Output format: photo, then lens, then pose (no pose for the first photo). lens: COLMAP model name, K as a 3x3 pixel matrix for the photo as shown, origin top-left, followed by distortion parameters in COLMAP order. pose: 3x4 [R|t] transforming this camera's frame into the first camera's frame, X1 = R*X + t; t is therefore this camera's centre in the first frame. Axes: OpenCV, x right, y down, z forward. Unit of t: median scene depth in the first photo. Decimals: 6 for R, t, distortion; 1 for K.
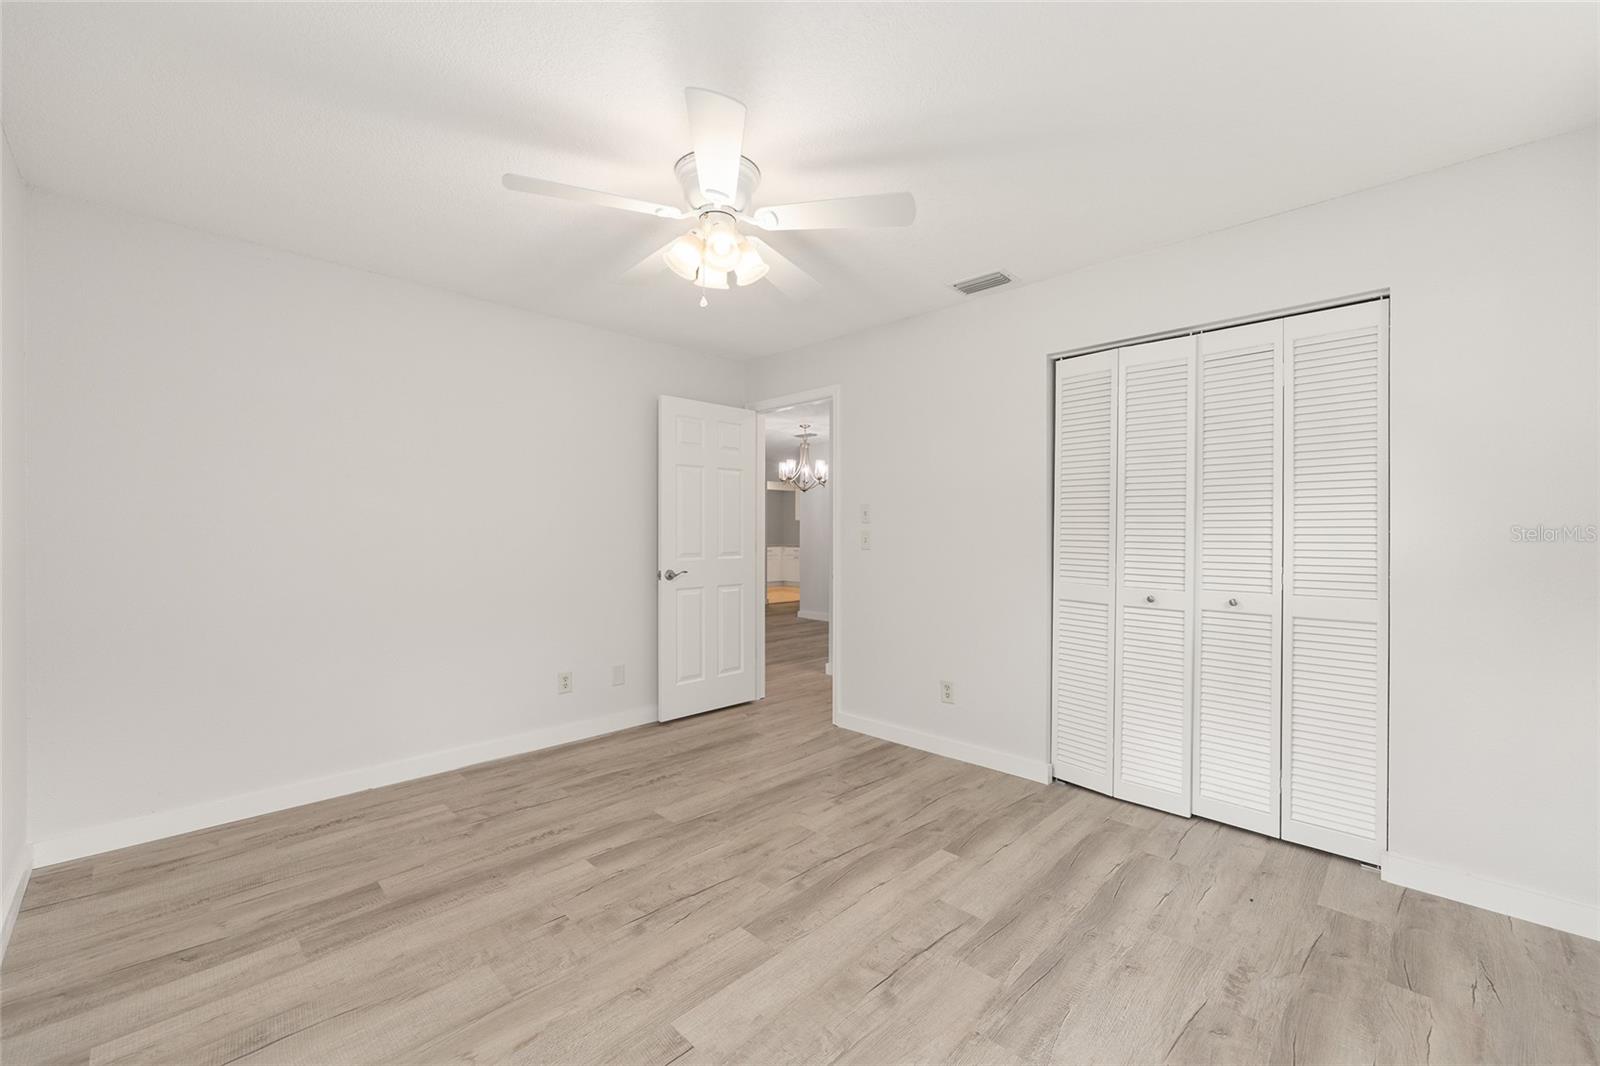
lens RADIAL K [[641.7, 0, 804.5], [0, 641.7, 527.9], [0, 0, 1]] dist [-0.001698, 0.000694]
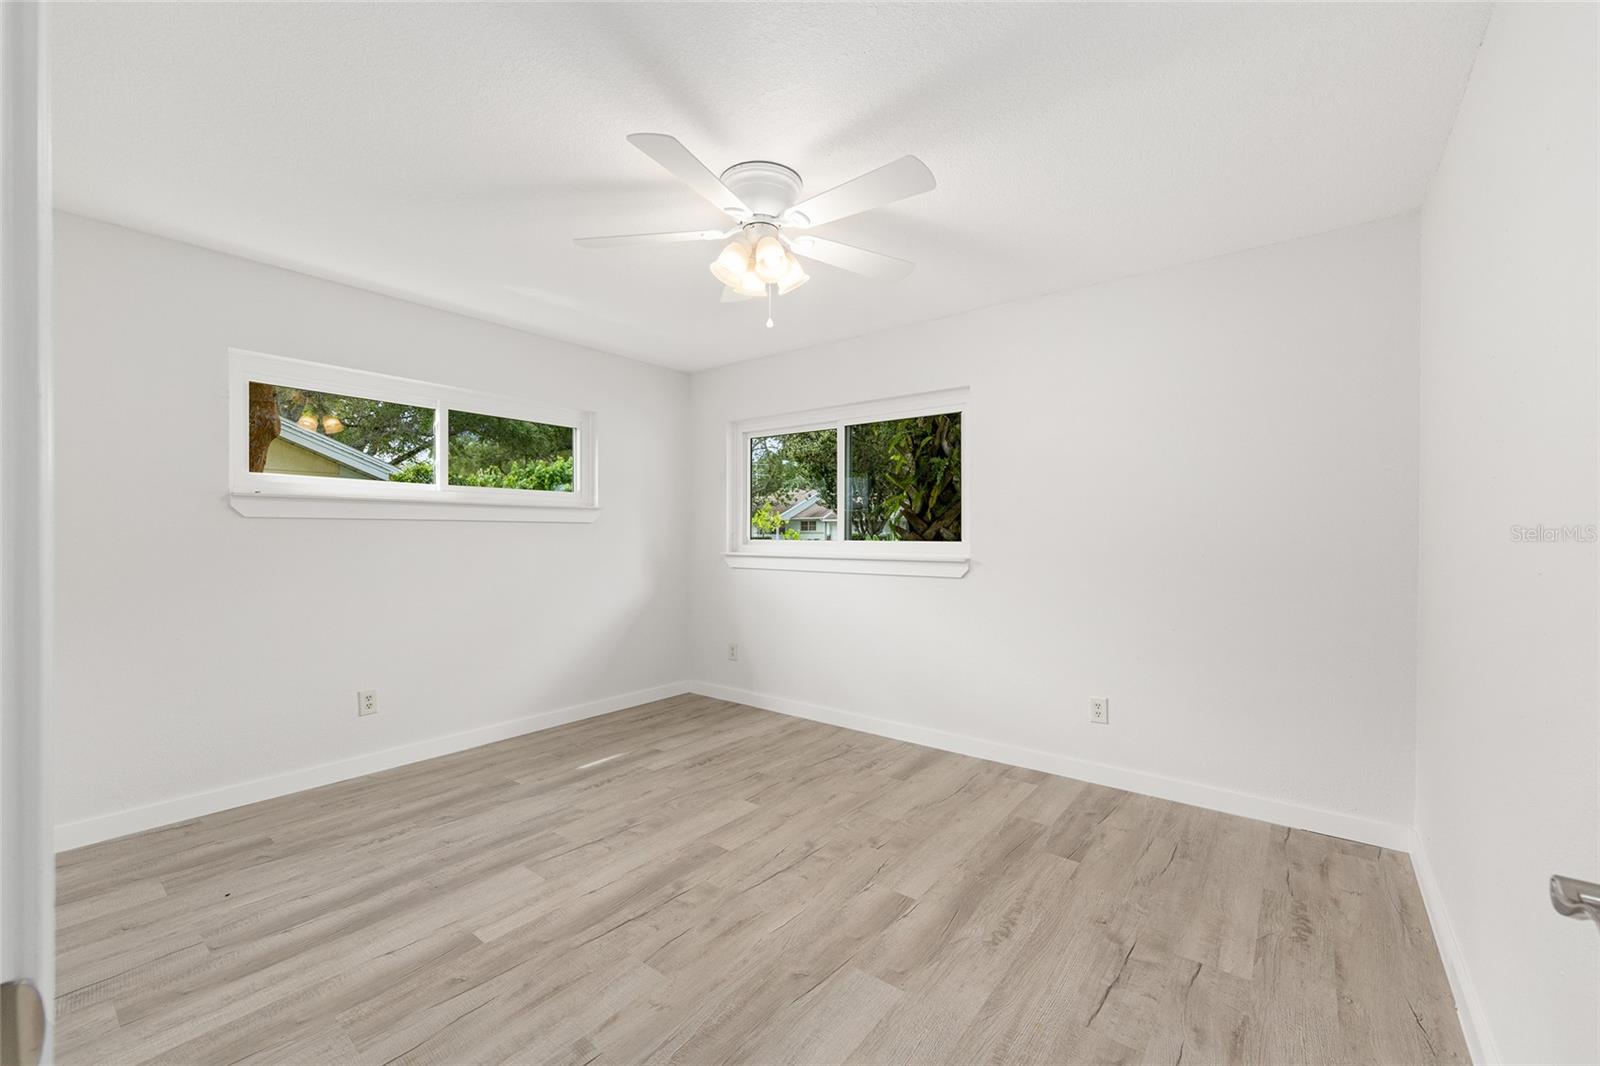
lens RADIAL K [[641.7, 0, 804.5], [0, 641.7, 527.9], [0, 0, 1]] dist [-0.001698, 0.000694]
pose [[-0.993619, -0.004134, -0.112709, -0.089041], [-0.002251, 0.999856, -0.016830, 0.013711], [0.112762, -0.016469, -0.993485, 2.020003]]
